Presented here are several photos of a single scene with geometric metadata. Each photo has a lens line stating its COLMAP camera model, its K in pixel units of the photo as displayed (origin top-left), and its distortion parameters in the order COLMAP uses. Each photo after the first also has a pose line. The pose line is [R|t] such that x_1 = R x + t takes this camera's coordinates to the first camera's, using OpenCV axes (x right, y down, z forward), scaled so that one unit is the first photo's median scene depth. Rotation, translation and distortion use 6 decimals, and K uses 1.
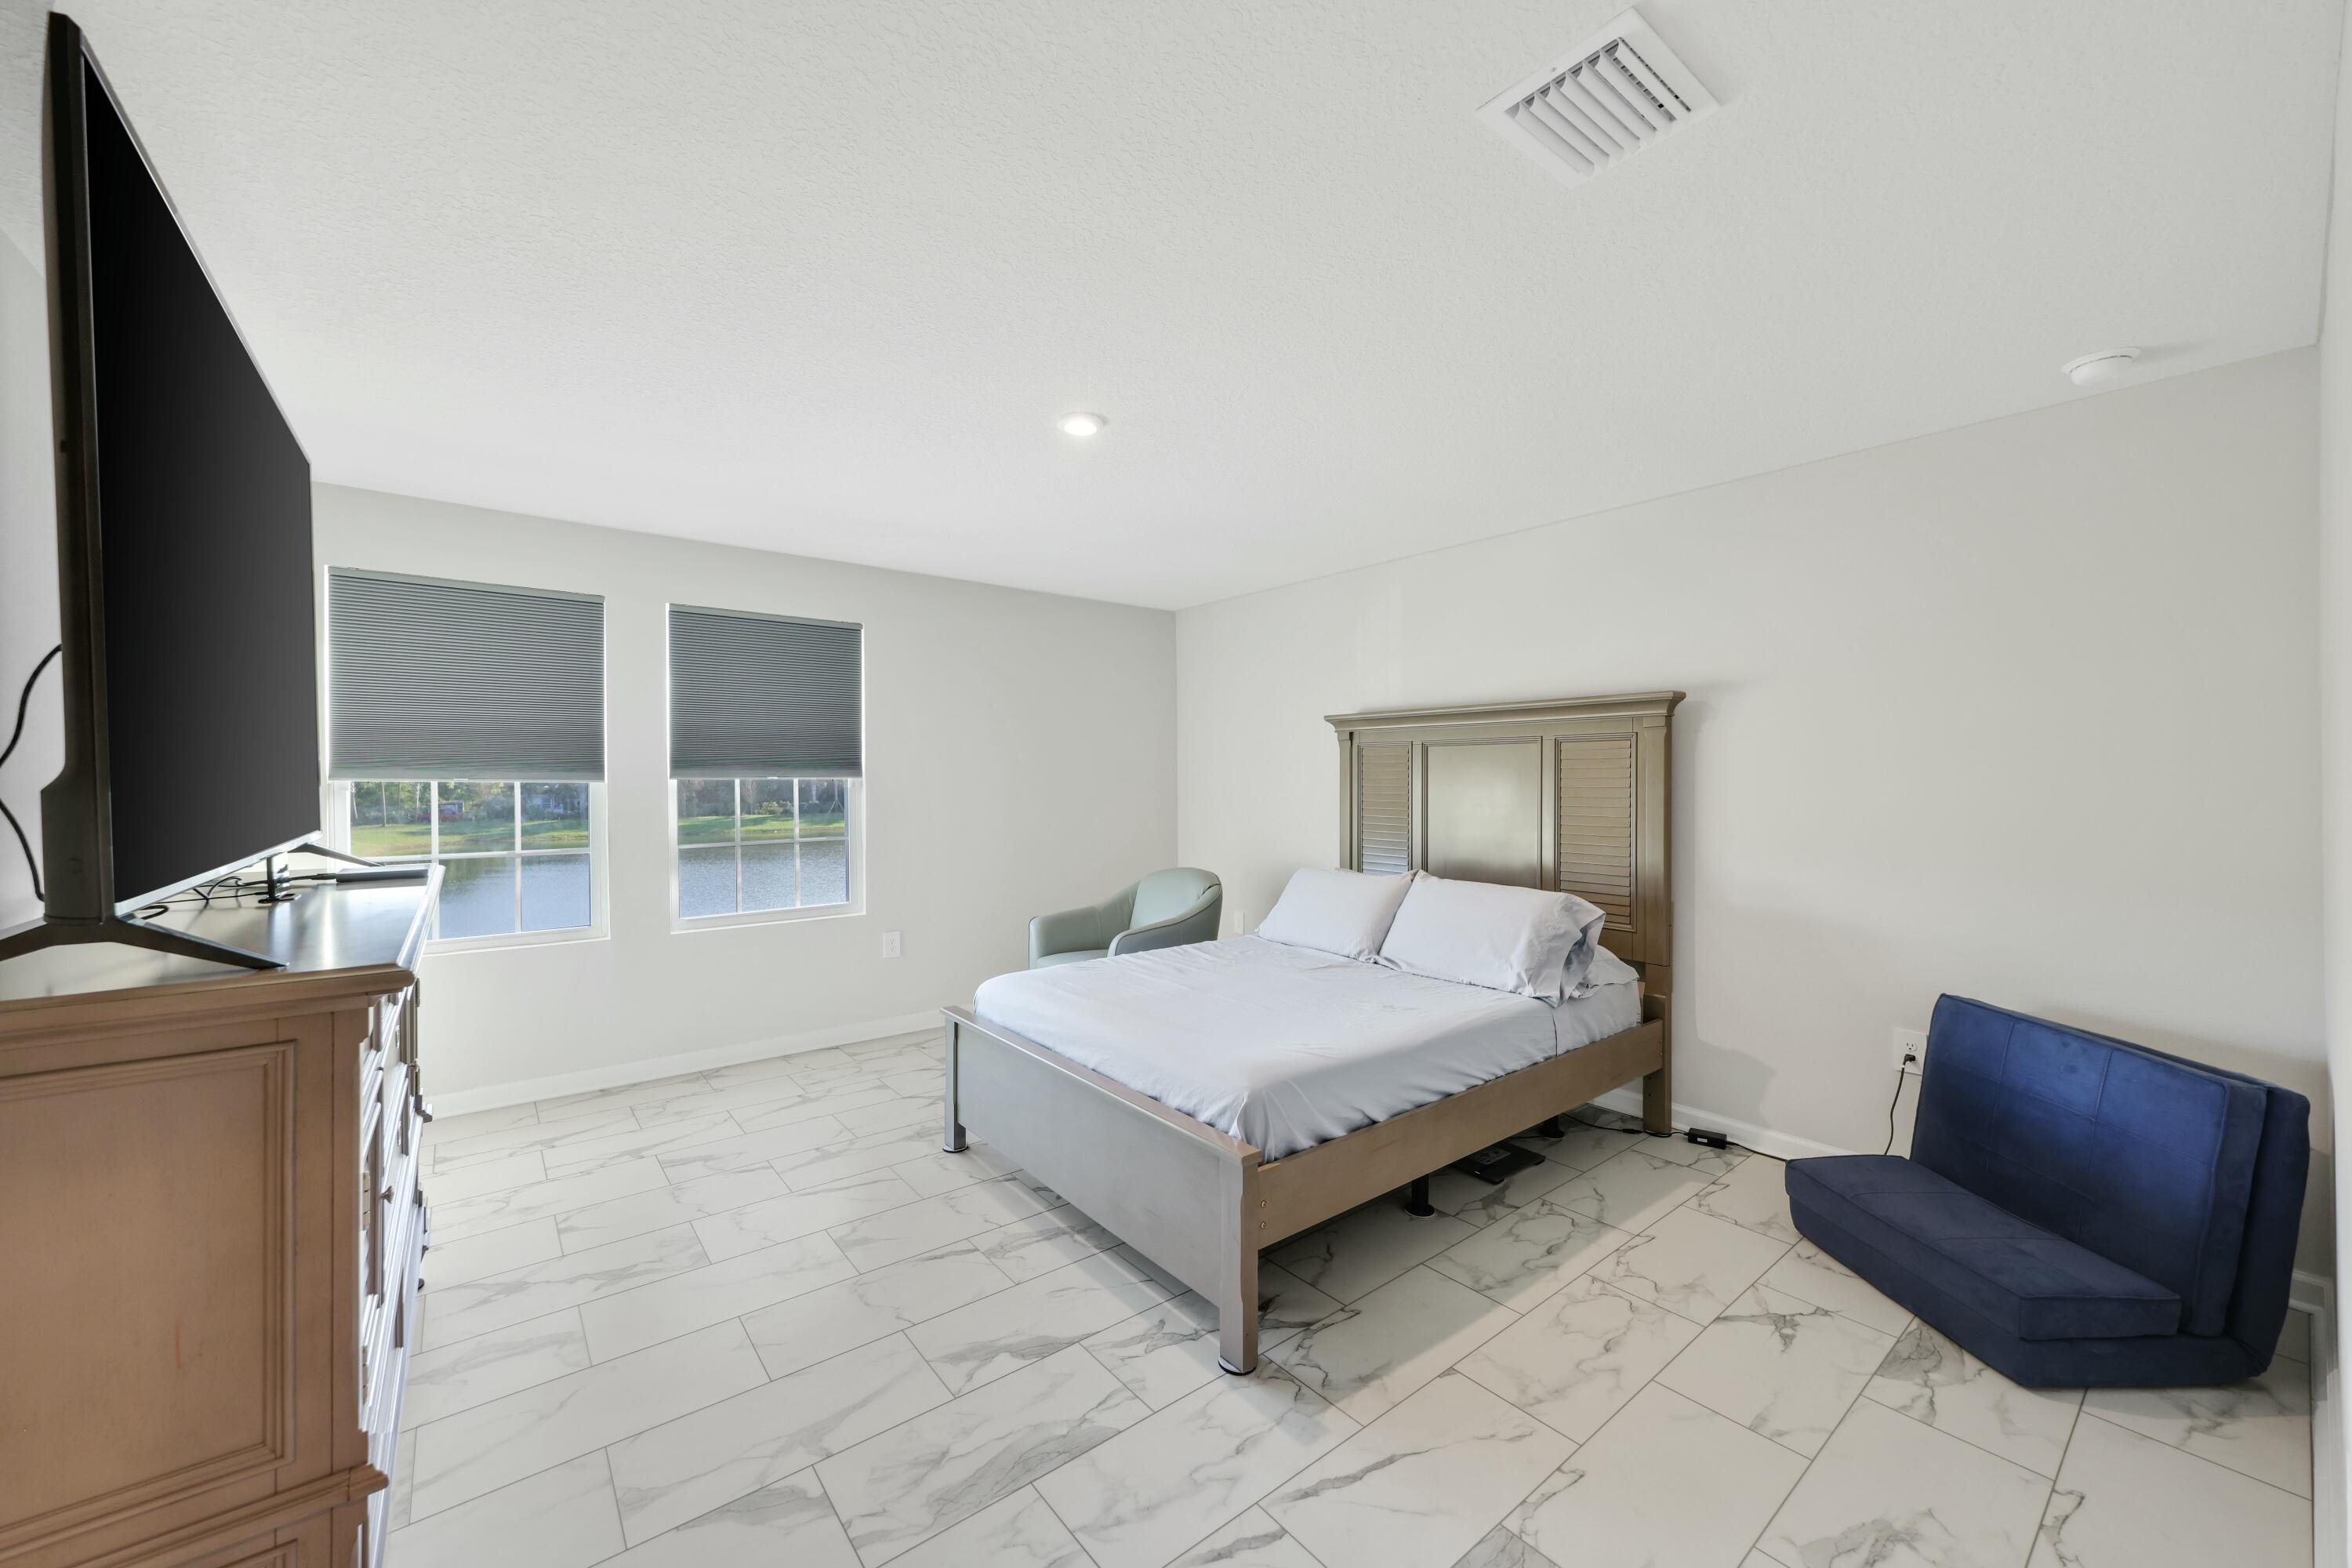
lens RADIAL K [[883.1, 0, 1182.2], [0, 883.1, 785.5], [0, 0, 1]] dist [0.001349, 0.000046]
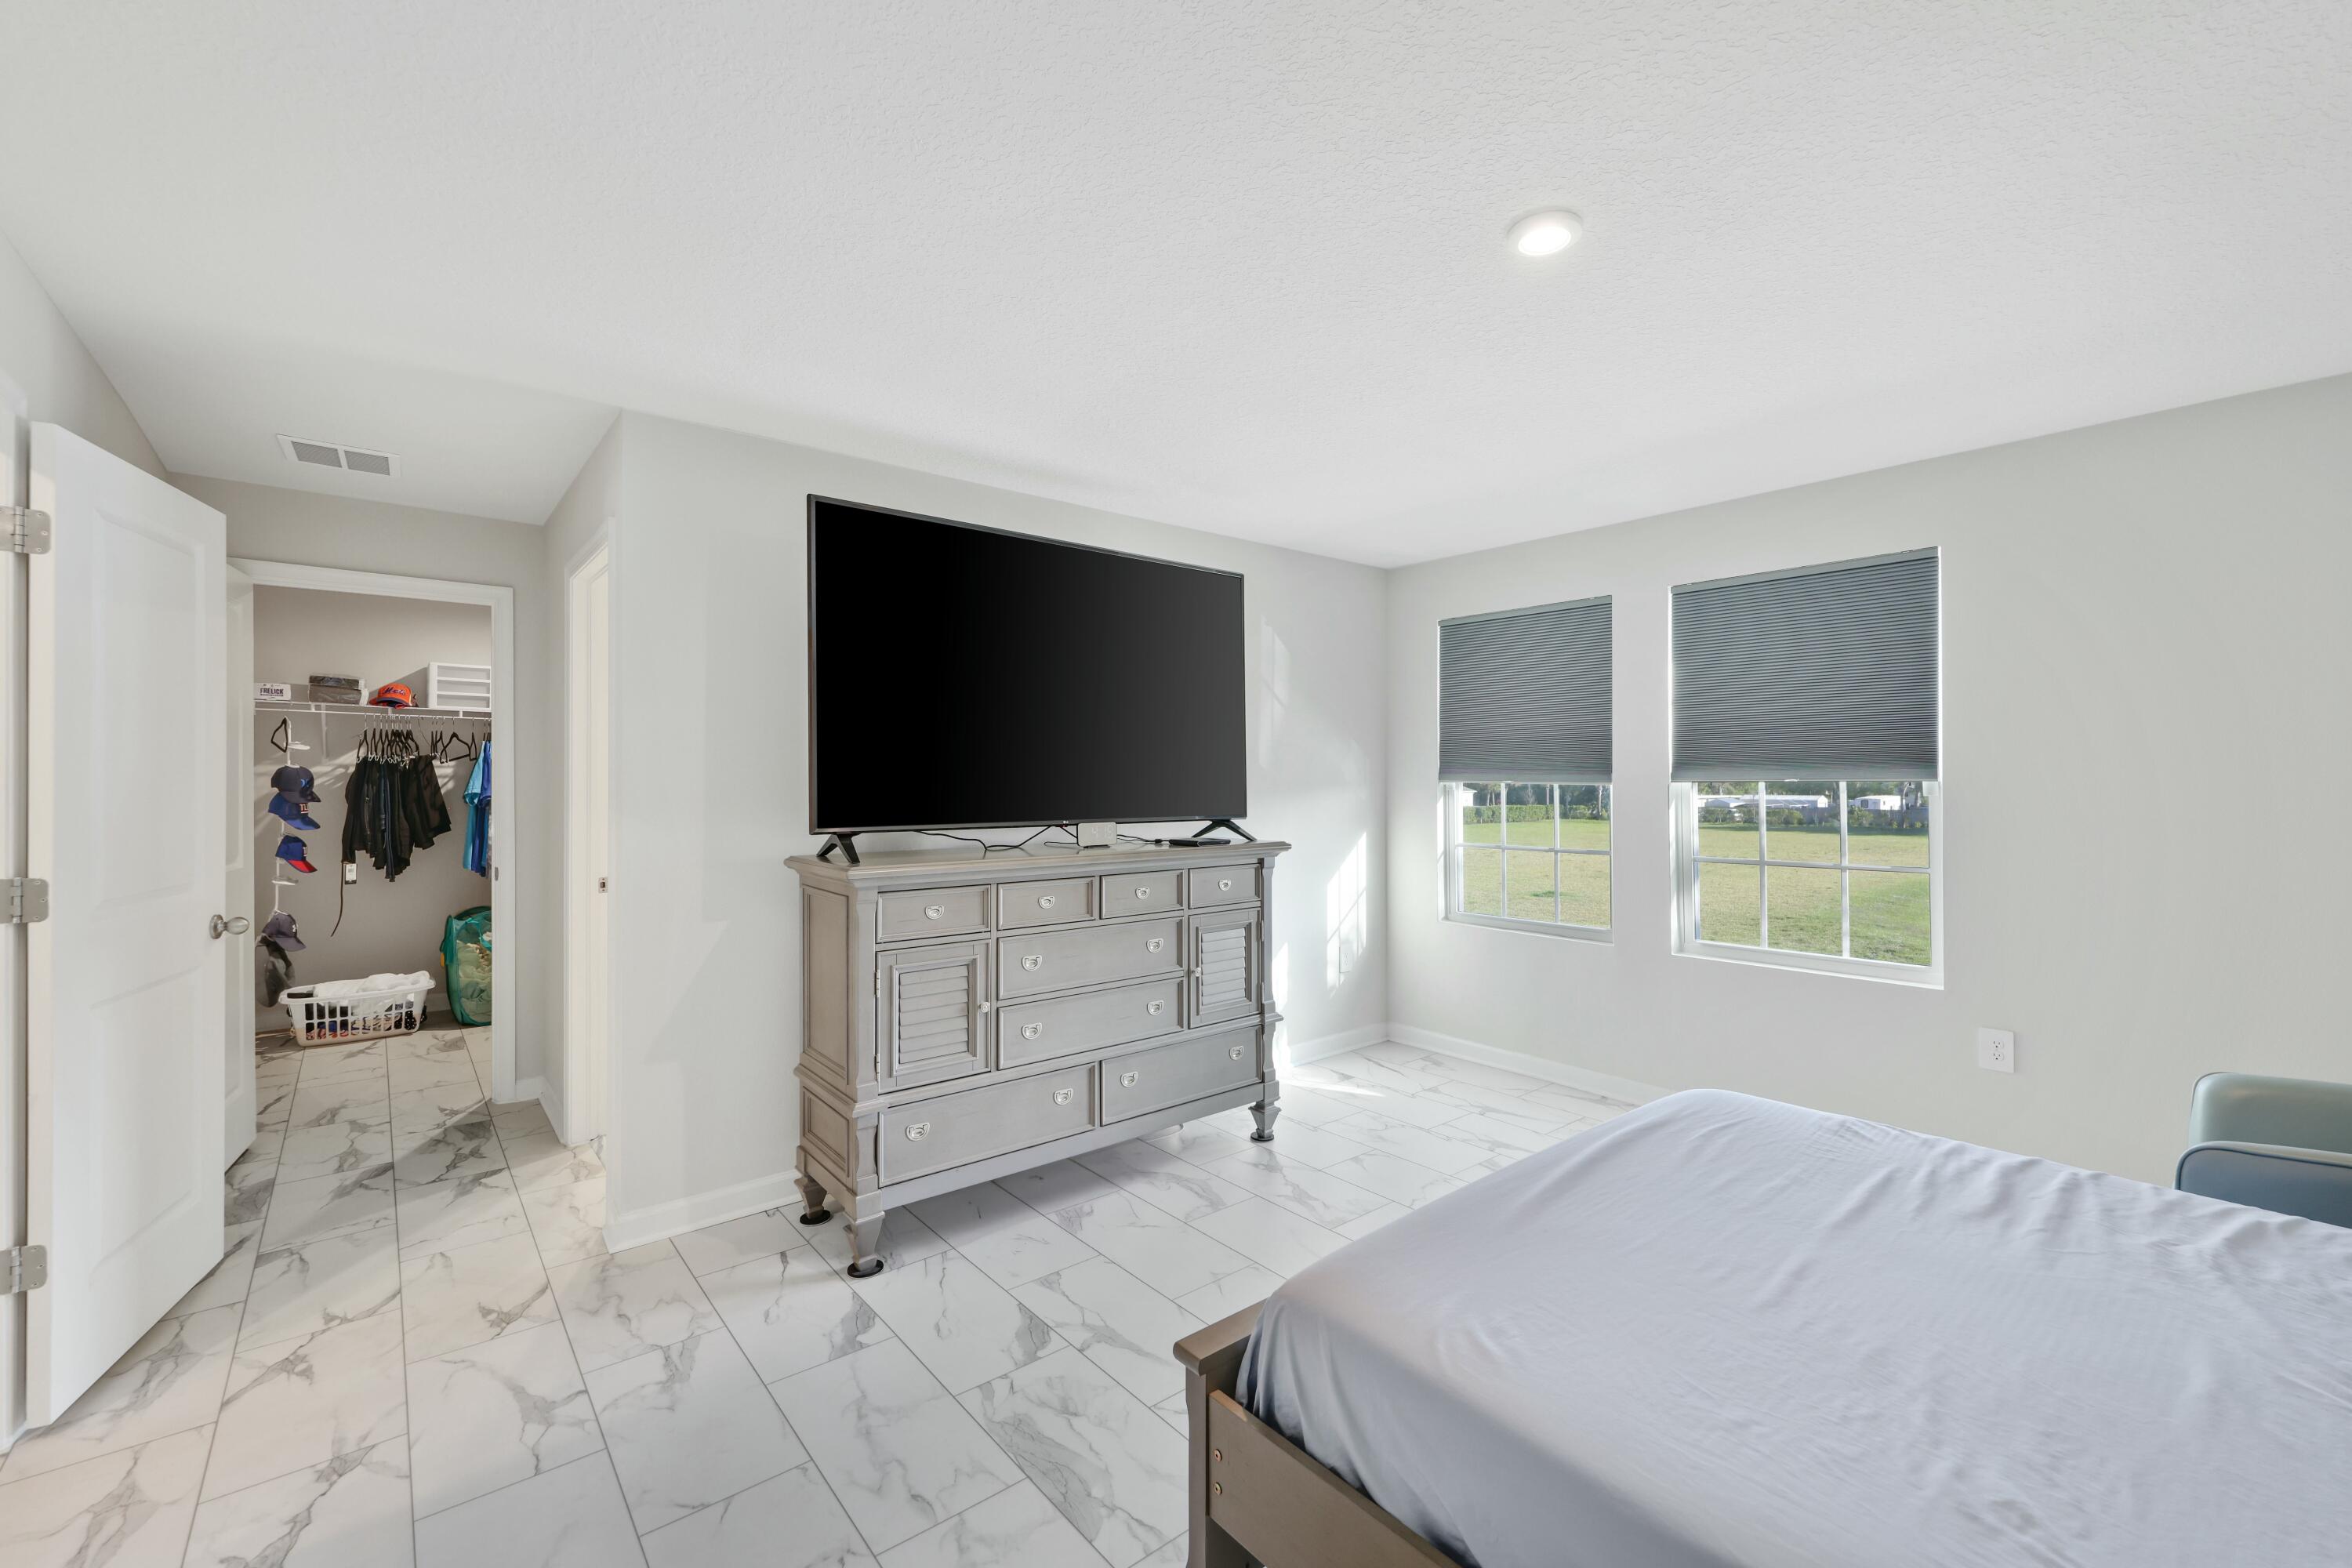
lens RADIAL K [[970.0, 0, 1187.1], [0, 970.0, 778.8], [0, 0, 1]] dist [0.001690, 0.000064]
pose [[0.022572, -0.001174, -0.999745, 0.422859], [-0.010548, 0.999943, -0.001413, -0.003695], [0.999690, 0.010578, 0.022558, 0.515704]]
